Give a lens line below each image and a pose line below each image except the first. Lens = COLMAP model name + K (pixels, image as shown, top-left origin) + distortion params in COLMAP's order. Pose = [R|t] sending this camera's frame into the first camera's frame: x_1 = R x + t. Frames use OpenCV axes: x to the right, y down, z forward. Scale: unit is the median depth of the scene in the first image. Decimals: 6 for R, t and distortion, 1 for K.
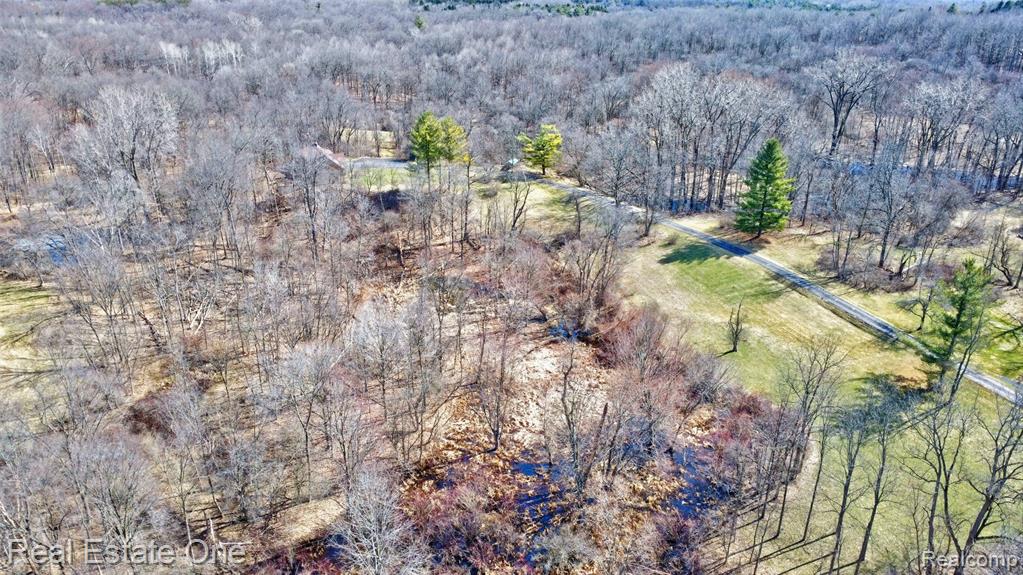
lens RADIAL K [[734.1, 0, 505.7], [0, 734.1, 285.4], [0, 0, 1]] dist [-0.022711, -0.016064]
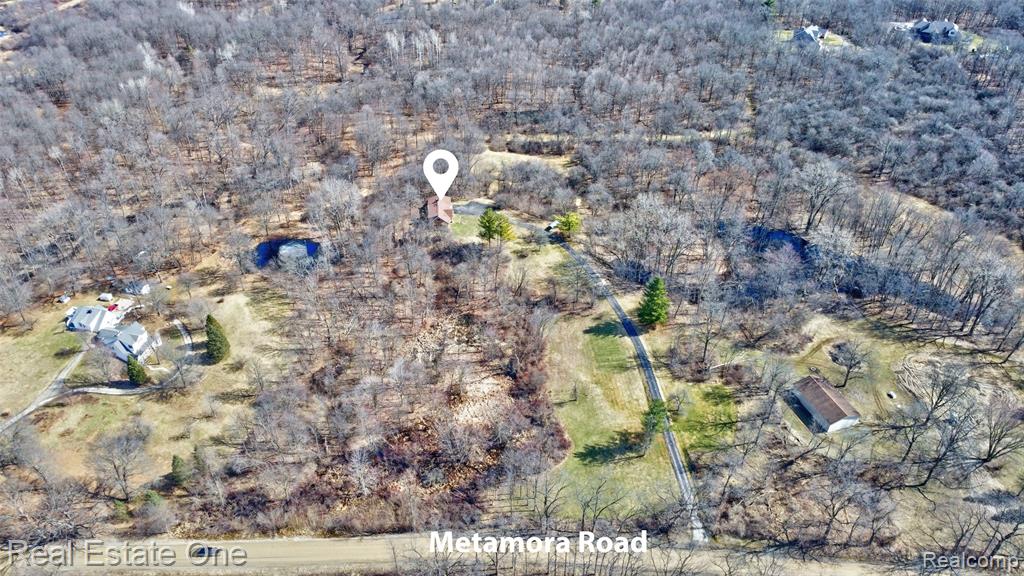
lens RADIAL K [[734.8, 0, 514.4], [0, 734.8, 285.1], [0, 0, 1]] dist [-0.022711, -0.016064]
pose [[0.943900, 0.192396, -0.268396, 0.535861], [-0.125702, 0.960897, 0.246732, -0.593466], [0.305371, -0.199153, 0.931175, -0.761072]]
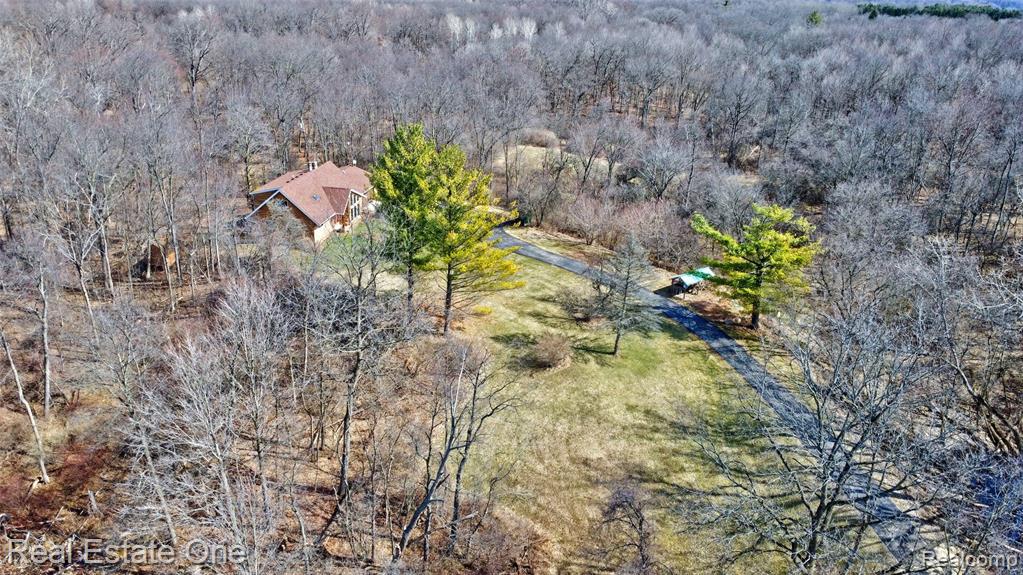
lens RADIAL K [[734.1, 0, 508.5], [0, 734.1, 290.8], [0, 0, 1]] dist [-0.022711, -0.016064]
pose [[0.831321, 0.237403, -0.502540, 0.186337], [-0.242116, 0.968569, 0.057041, -0.219816], [0.500286, 0.074254, 0.862670, 0.819649]]
